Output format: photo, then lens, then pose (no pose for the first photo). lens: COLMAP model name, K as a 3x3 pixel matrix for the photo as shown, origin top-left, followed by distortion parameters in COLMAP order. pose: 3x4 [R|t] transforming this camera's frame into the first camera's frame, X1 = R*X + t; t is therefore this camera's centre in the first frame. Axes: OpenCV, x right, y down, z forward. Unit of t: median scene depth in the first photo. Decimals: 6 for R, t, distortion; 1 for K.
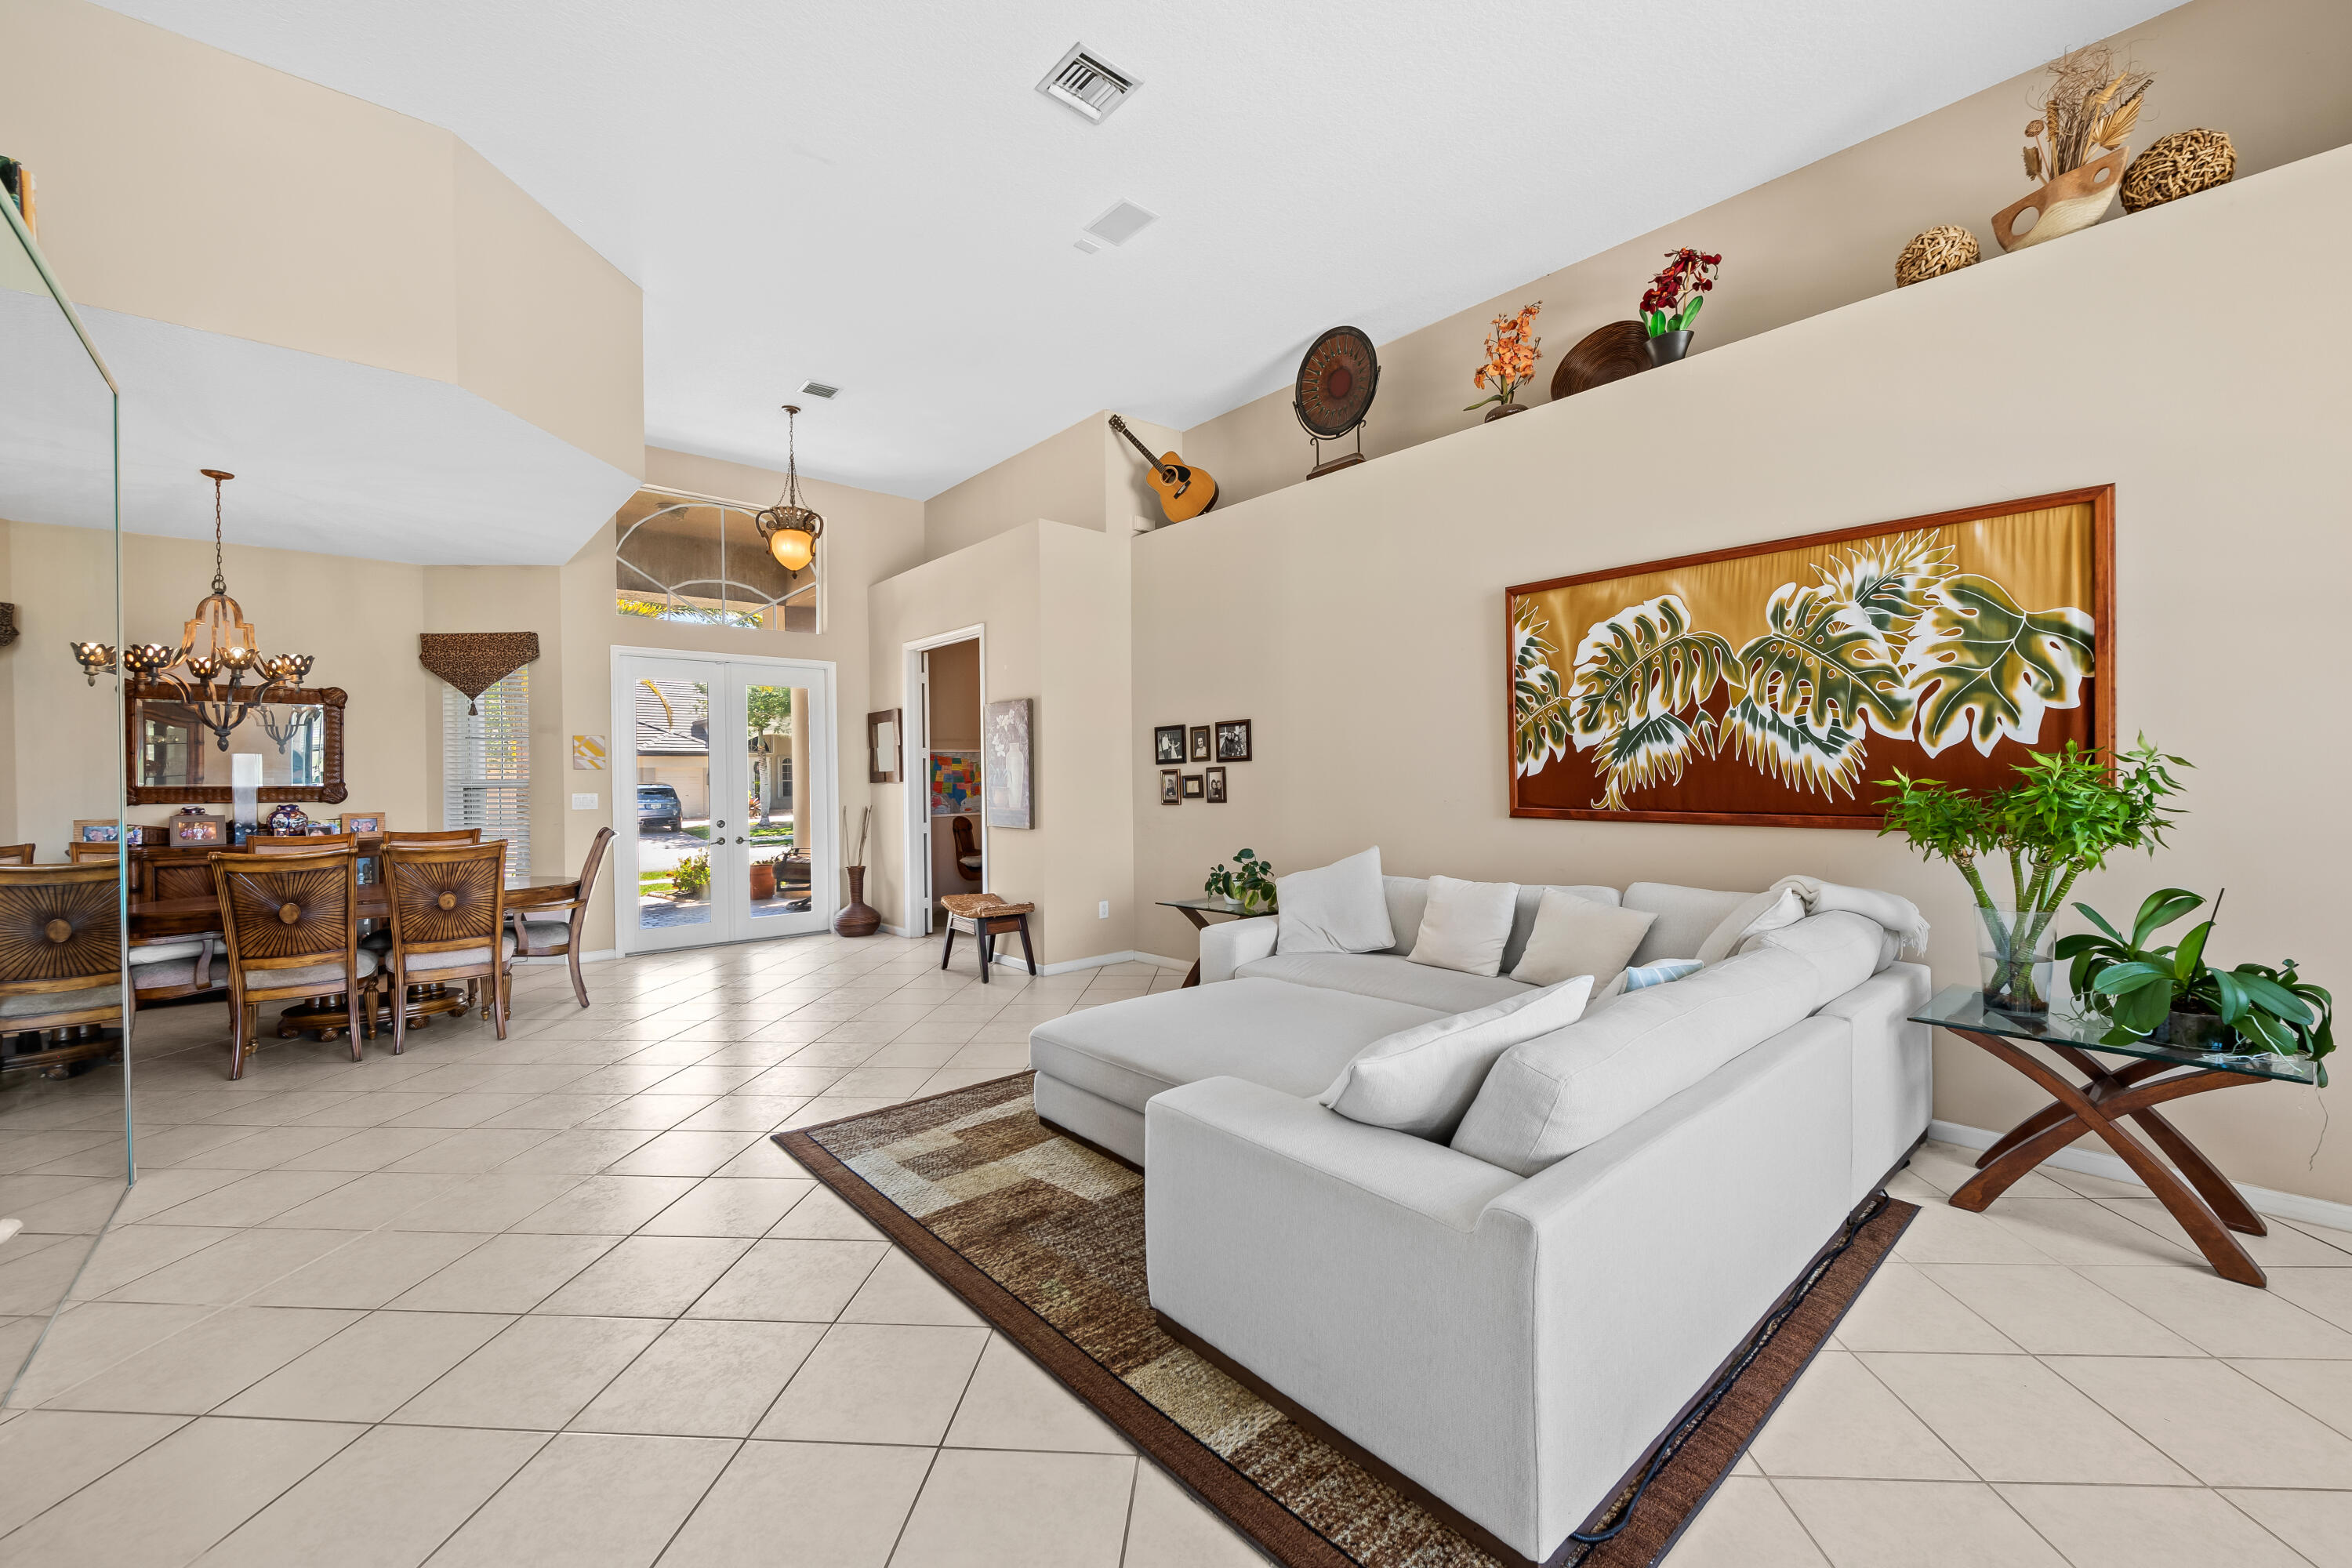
lens RADIAL K [[923.4, 0, 1188.0], [0, 923.4, 779.5], [0, 0, 1]] dist [0.001327, -0.002988]
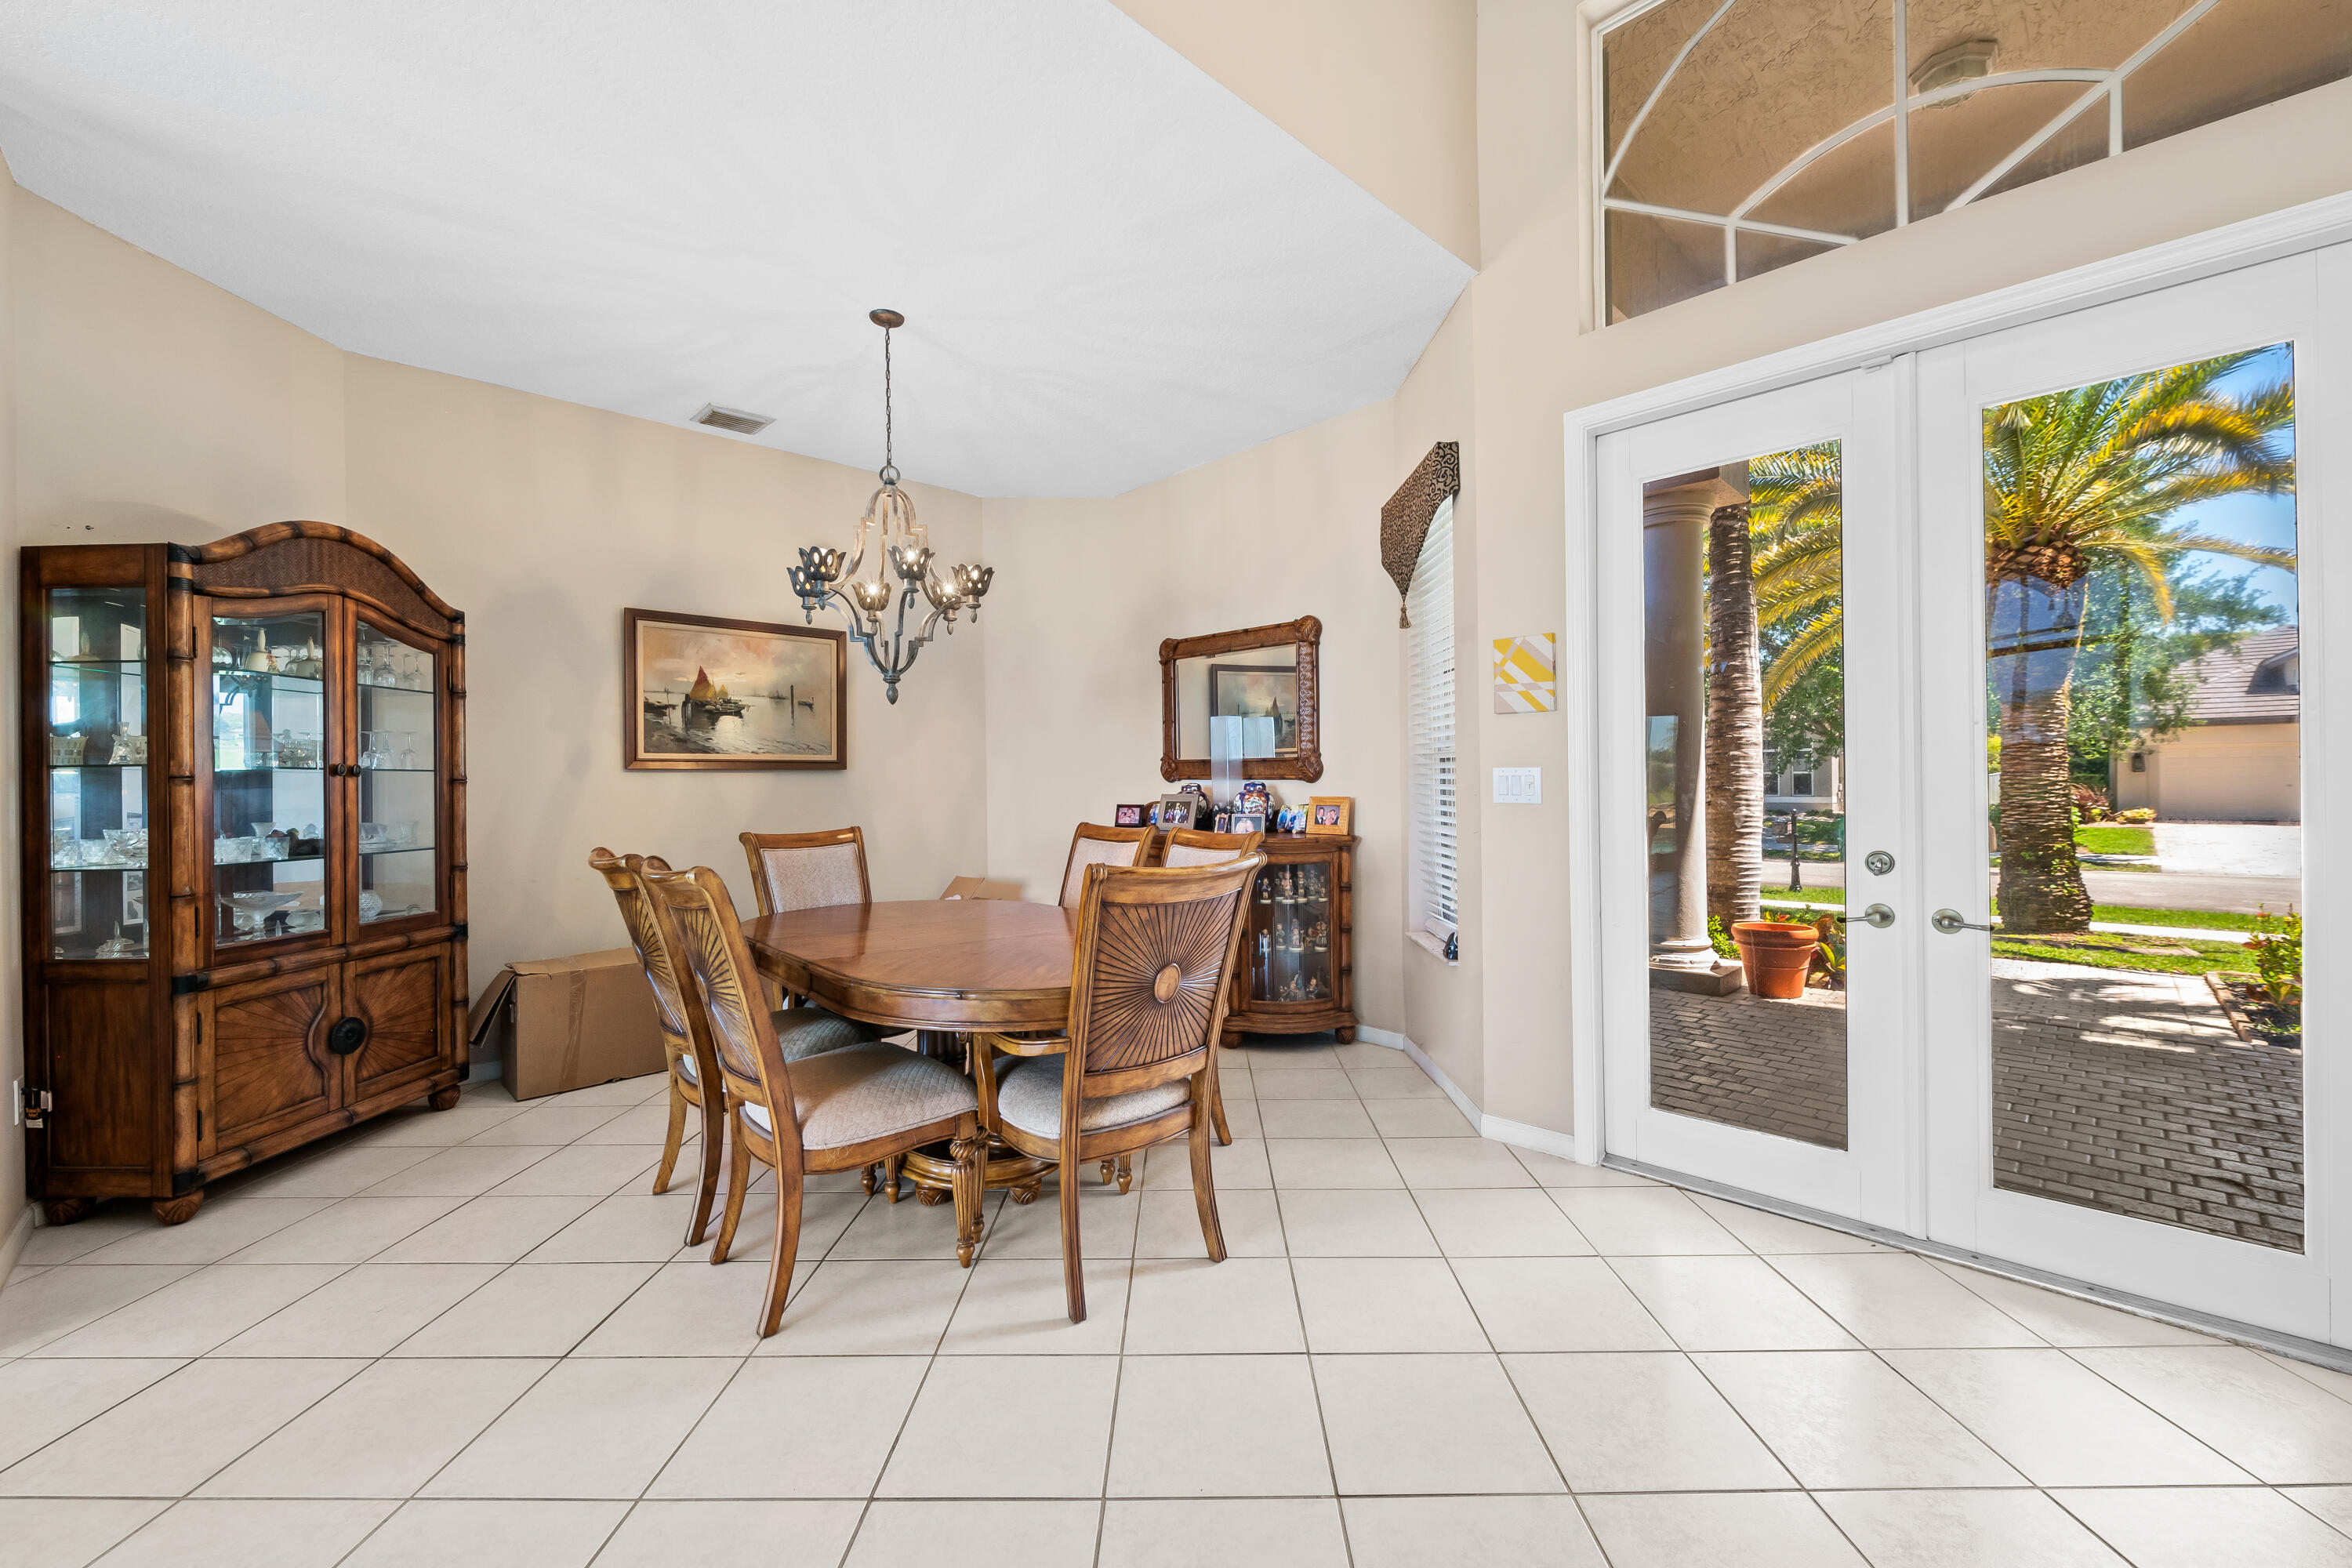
lens RADIAL K [[923.4, 0, 1188.0], [0, 923.4, 779.5], [0, 0, 1]] dist [0.001327, -0.002988]
pose [[0.061764, 0.009521, -0.998045, -0.231131], [0.007628, 0.999921, 0.010011, 0.016125], [0.998062, -0.008231, 0.061687, 0.861461]]
